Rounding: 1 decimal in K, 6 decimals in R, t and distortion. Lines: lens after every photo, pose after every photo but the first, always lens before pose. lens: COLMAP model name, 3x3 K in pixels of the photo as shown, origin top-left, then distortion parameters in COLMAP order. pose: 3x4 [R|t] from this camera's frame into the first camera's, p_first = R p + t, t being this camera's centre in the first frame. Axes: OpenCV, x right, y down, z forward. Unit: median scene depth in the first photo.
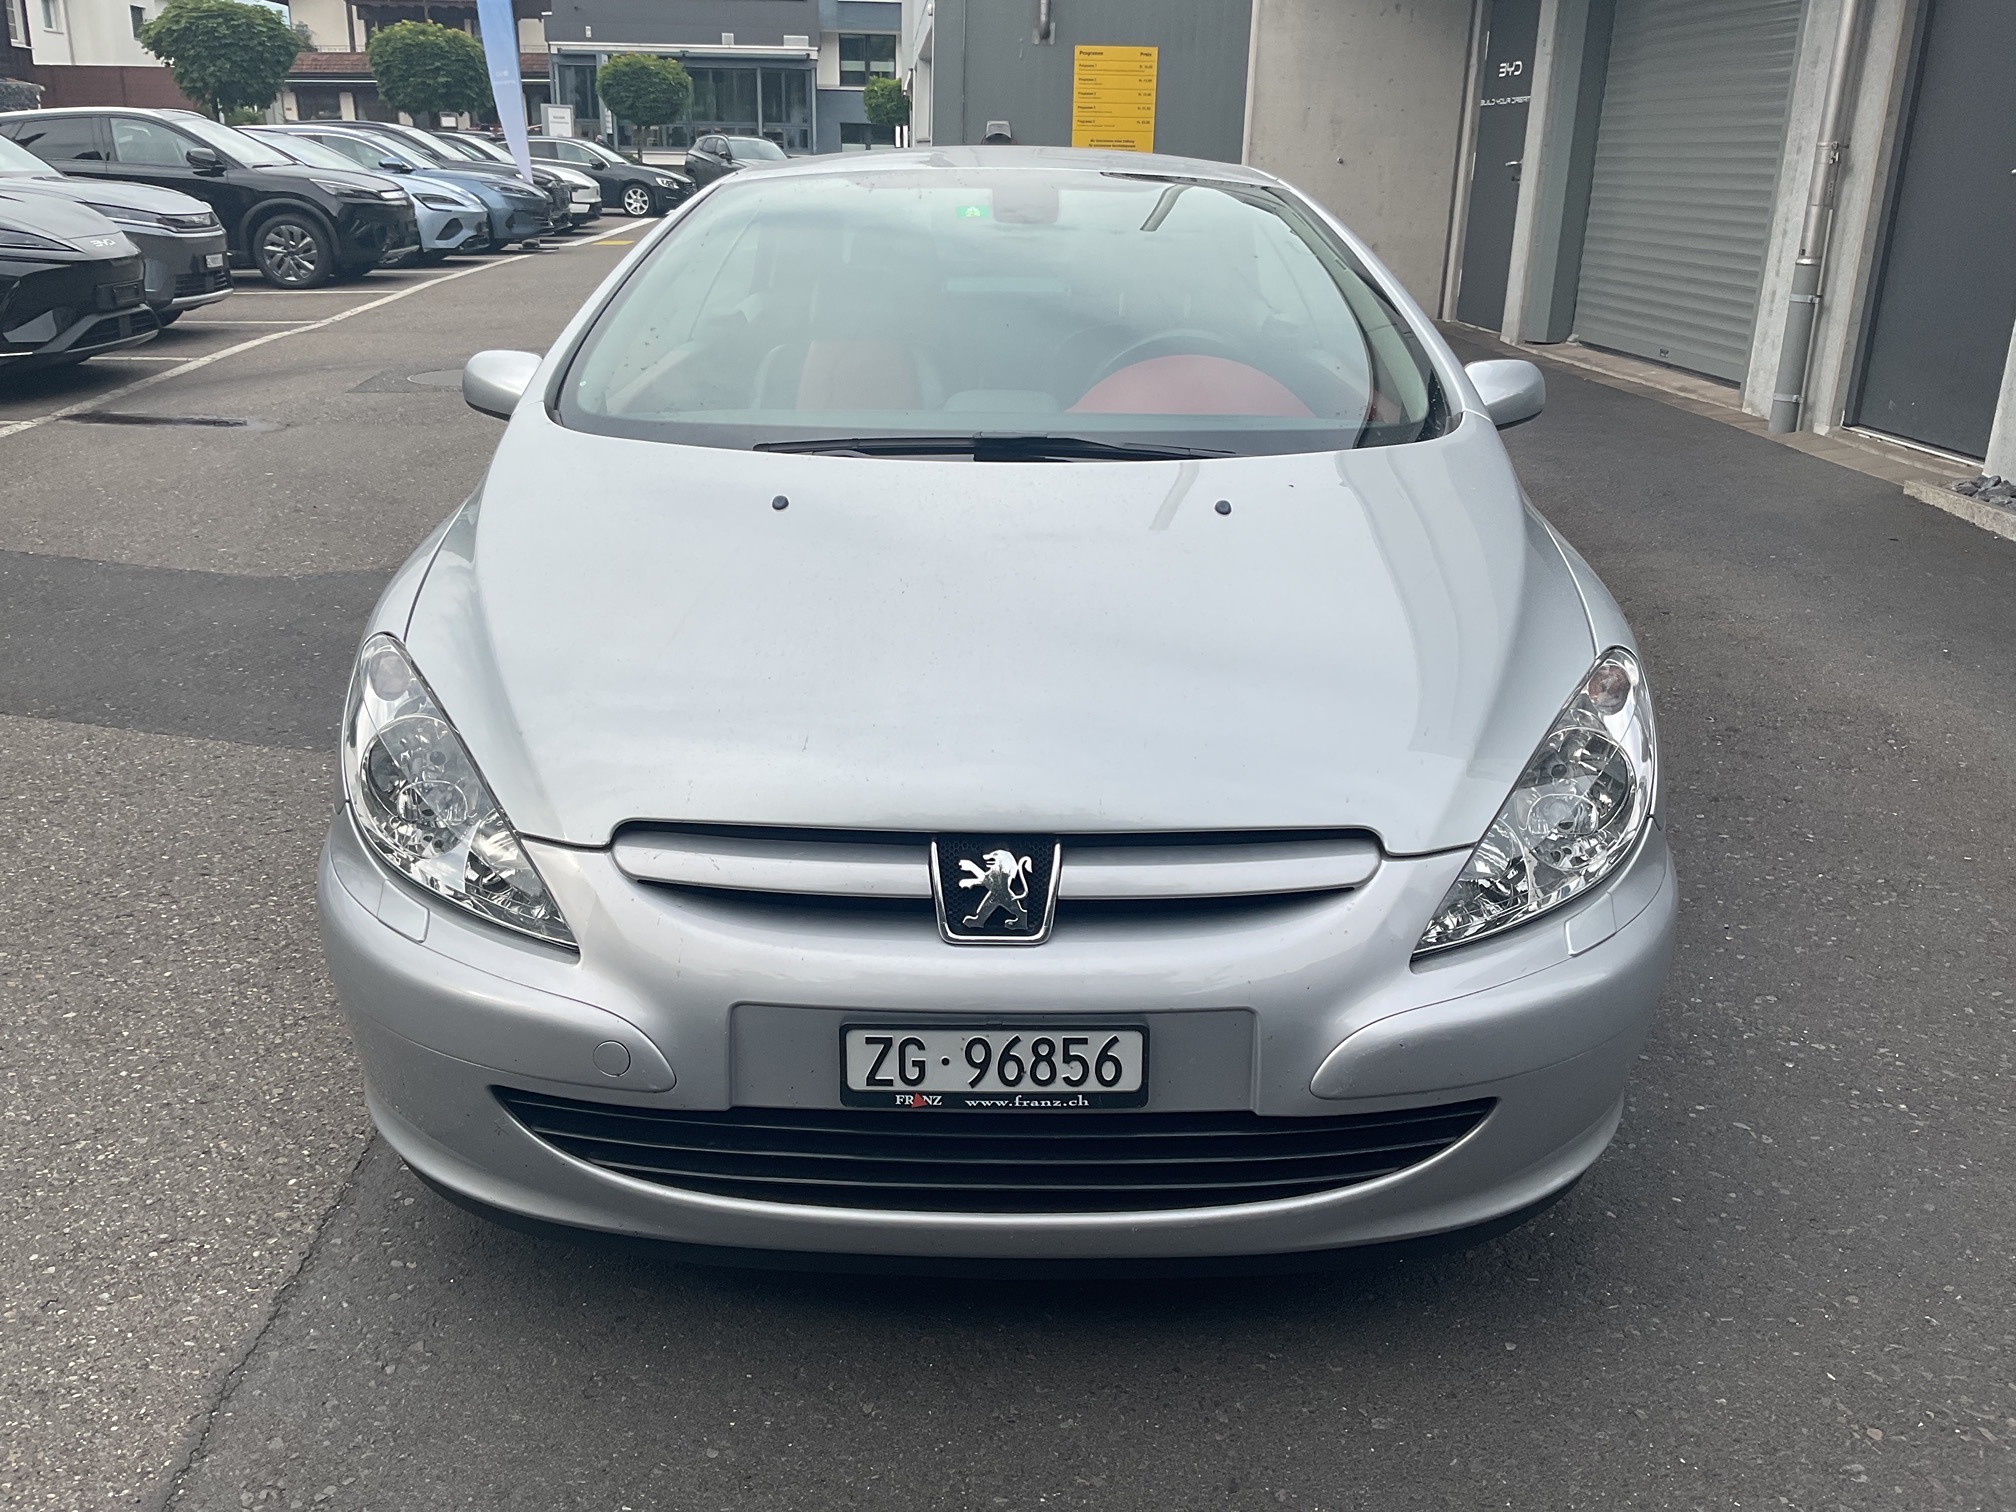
lens RADIAL K [[1690.0, 0, 995.1], [0, 1690.0, 750.6], [0, 0, 1]] dist [0.067977, -0.117472]
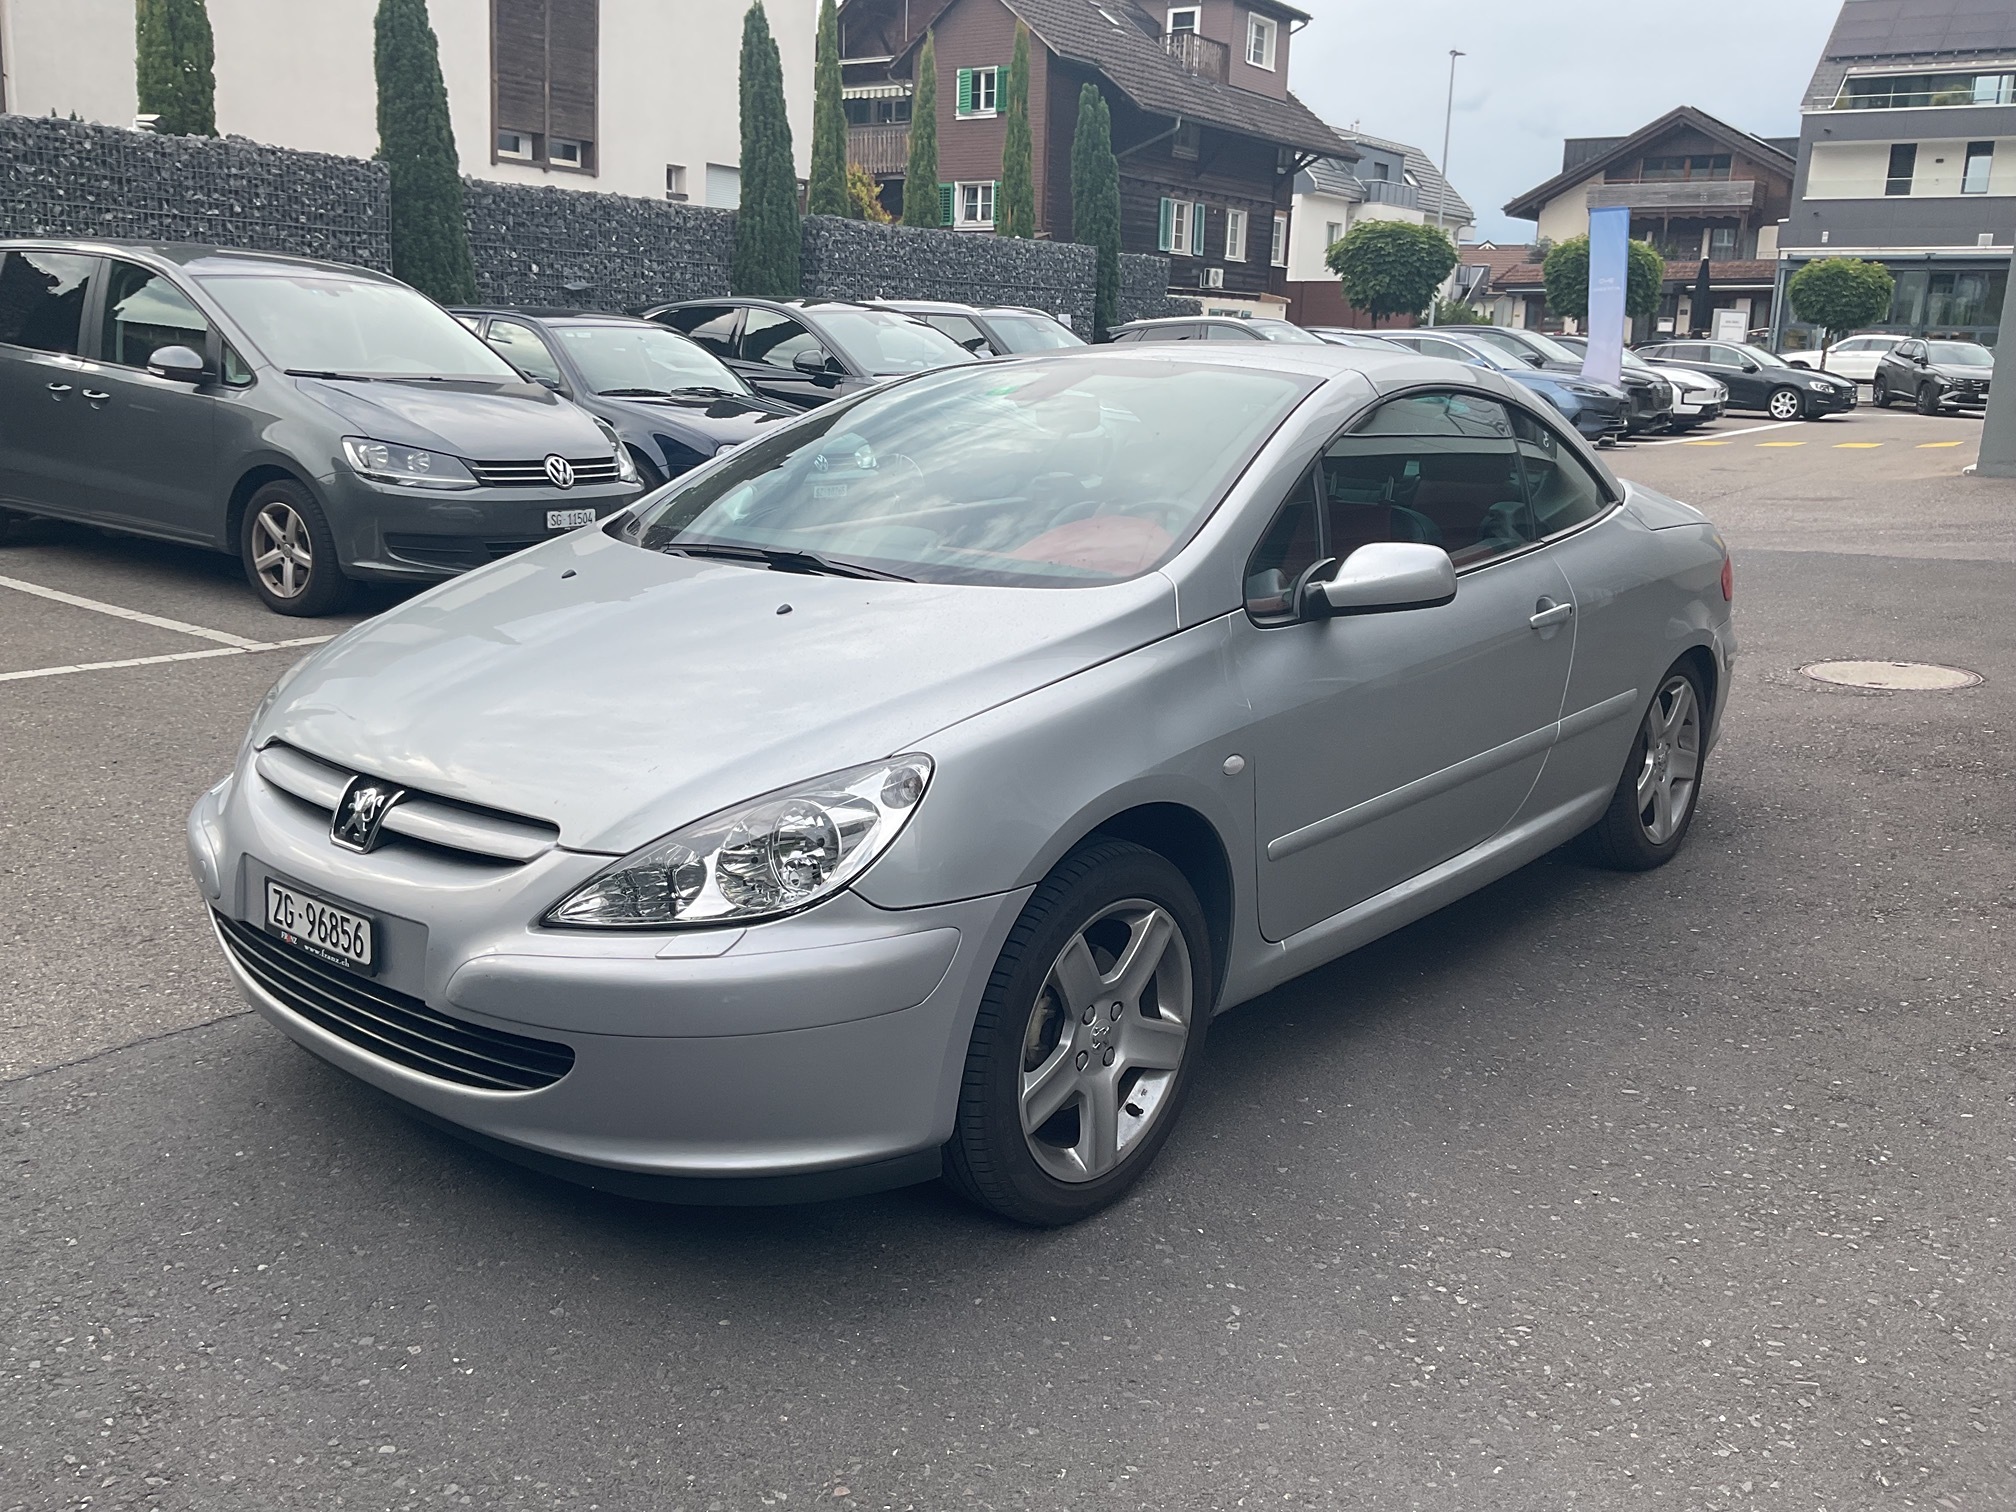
lens RADIAL K [[1690.0, 0, 1004.2], [0, 1690.0, 747.2], [0, 0, 1]] dist [0.067977, -0.117472]
pose [[0.770511, 0.151720, -0.619107, 0.100892], [-0.220033, 0.974867, -0.034938, -0.003390], [0.598246, 0.163144, 0.784529, 0.012352]]
